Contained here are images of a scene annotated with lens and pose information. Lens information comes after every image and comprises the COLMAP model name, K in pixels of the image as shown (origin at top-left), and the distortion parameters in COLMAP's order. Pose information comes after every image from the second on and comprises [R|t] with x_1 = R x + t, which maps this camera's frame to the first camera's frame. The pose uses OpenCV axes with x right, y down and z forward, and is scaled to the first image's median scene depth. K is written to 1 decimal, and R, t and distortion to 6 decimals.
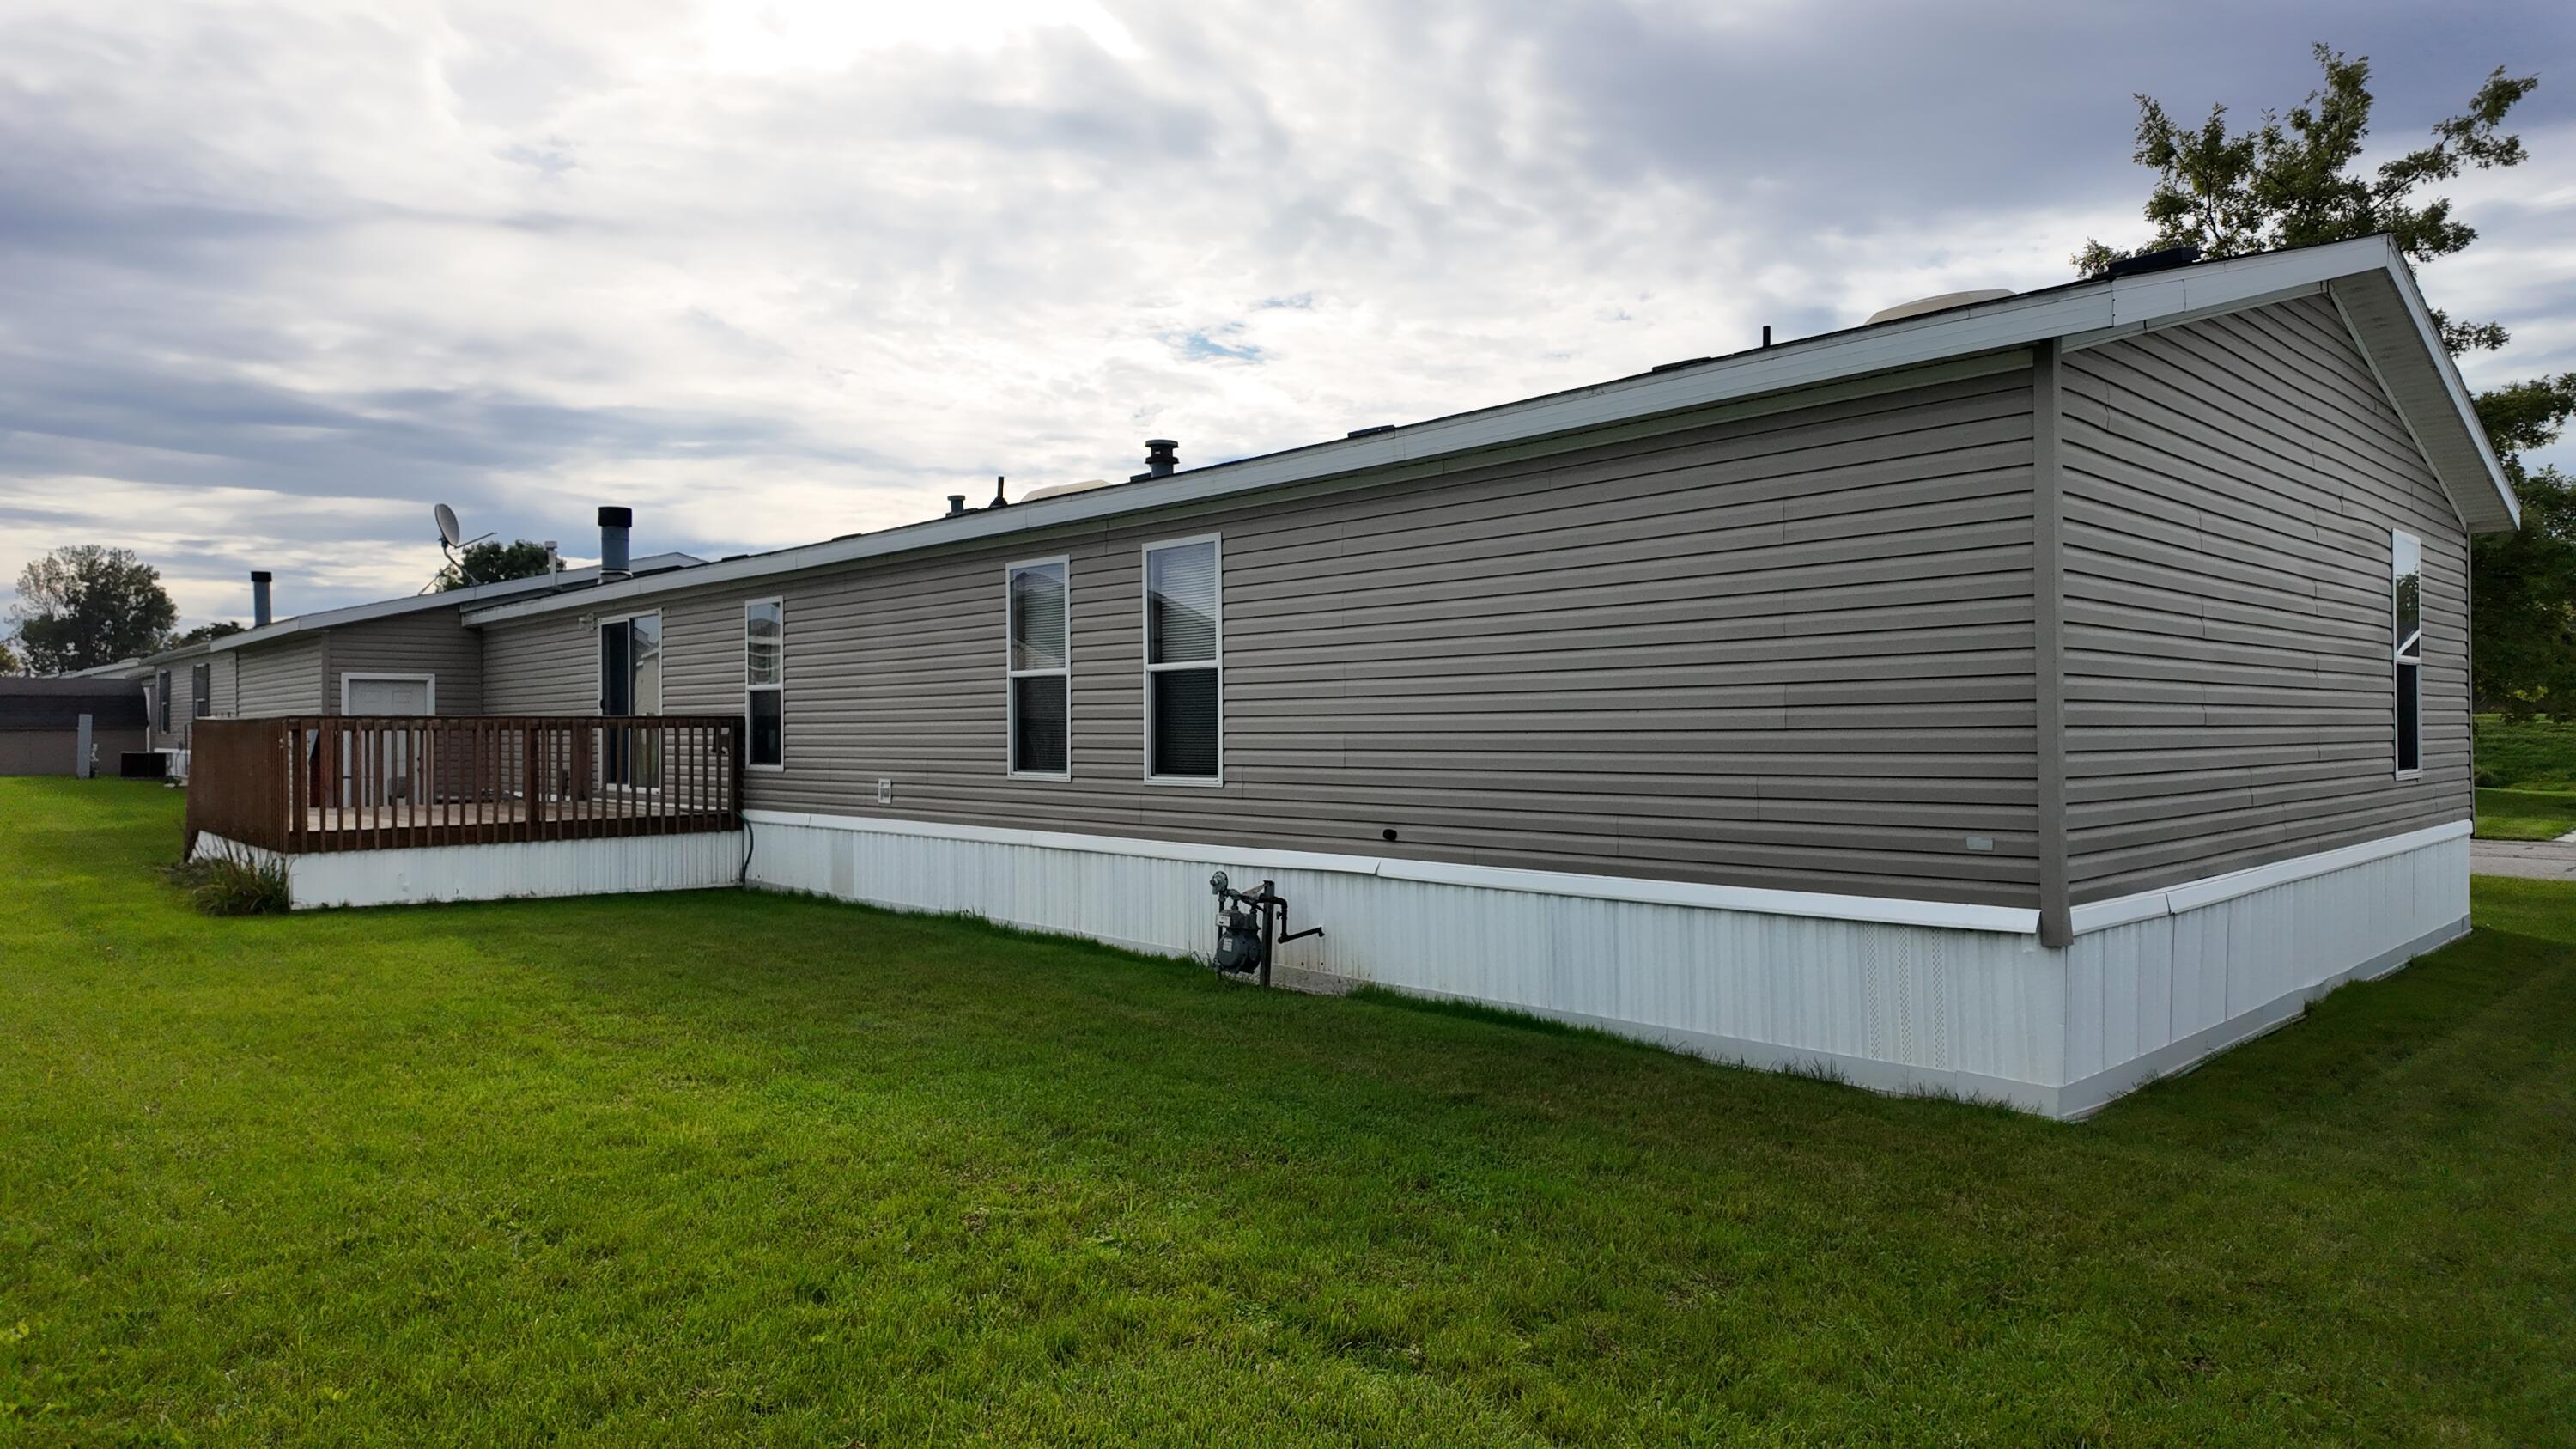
lens RADIAL K [[1508.5, 0, 1300.1], [0, 1508.5, 722.6], [0, 0, 1]] dist [0.111073, -0.142362]
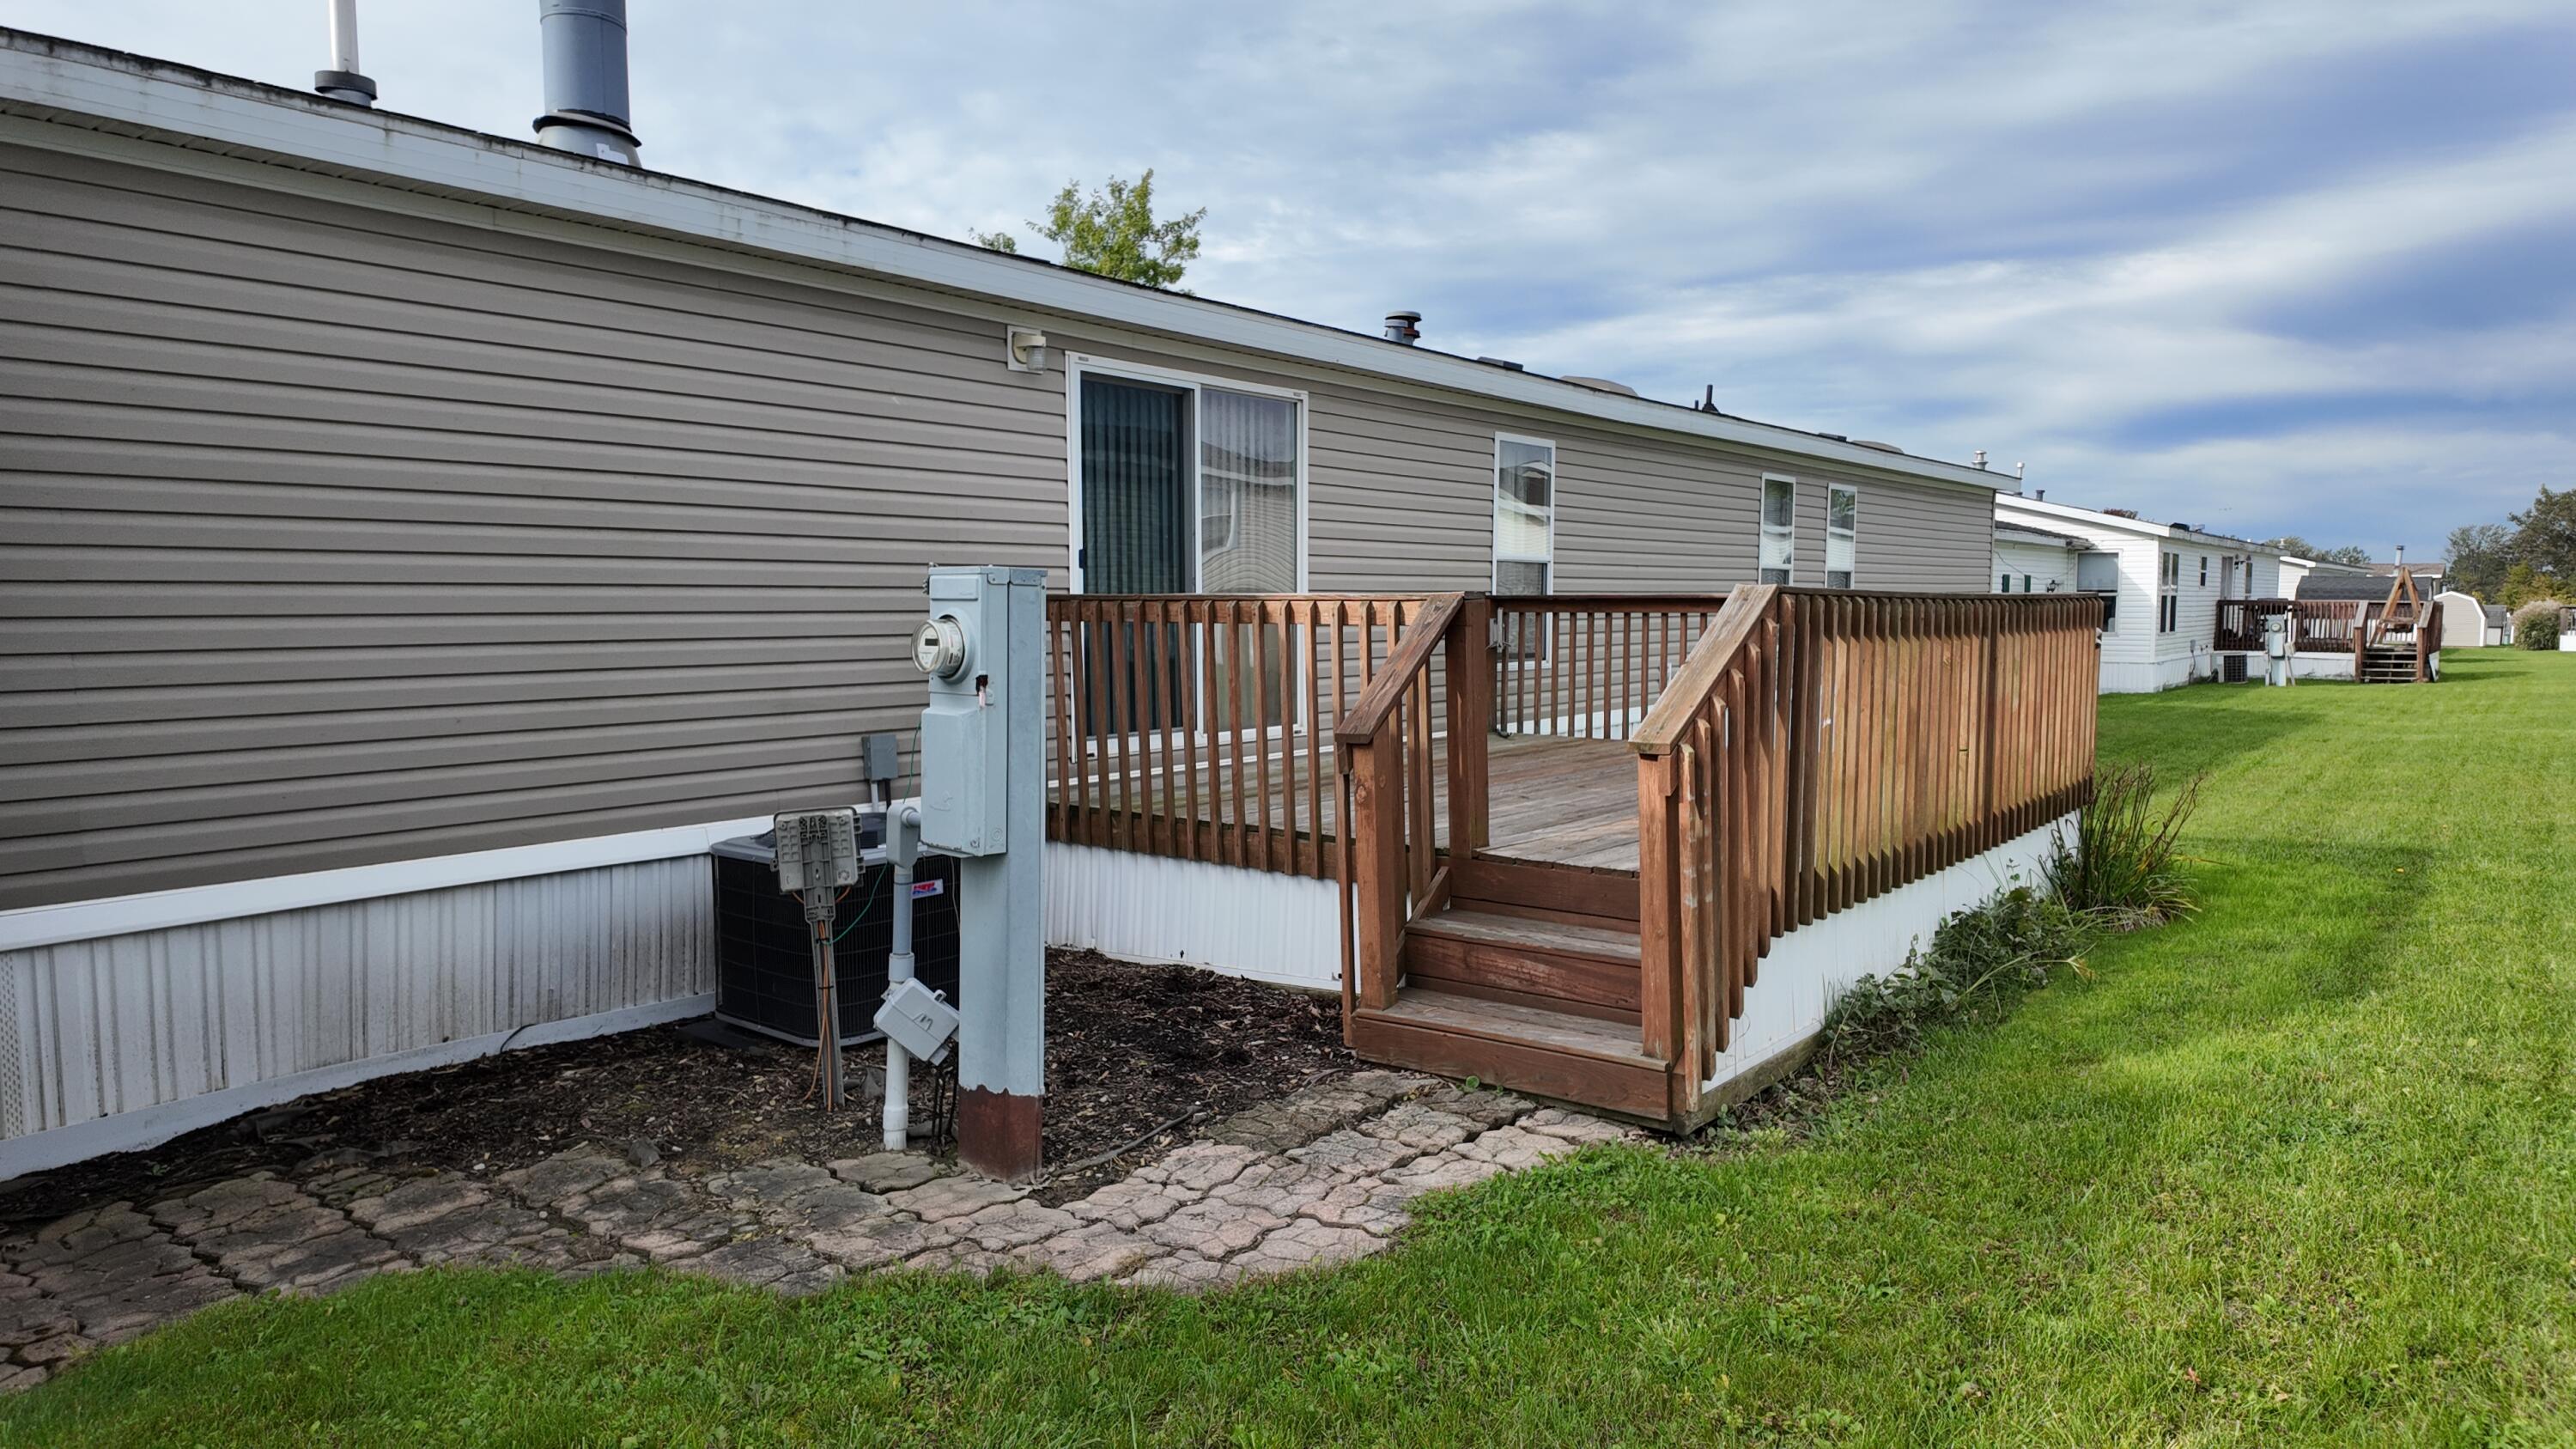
lens RADIAL K [[1508.5, 0, 1300.1], [0, 1508.5, 722.6], [0, 0, 1]] dist [0.111073, -0.142362]
pose [[-0.122703, -0.082855, 0.988979, -1.070021], [-0.006319, 0.996554, 0.082706, -0.002374], [-0.992423, 0.003899, -0.122804, 1.194954]]
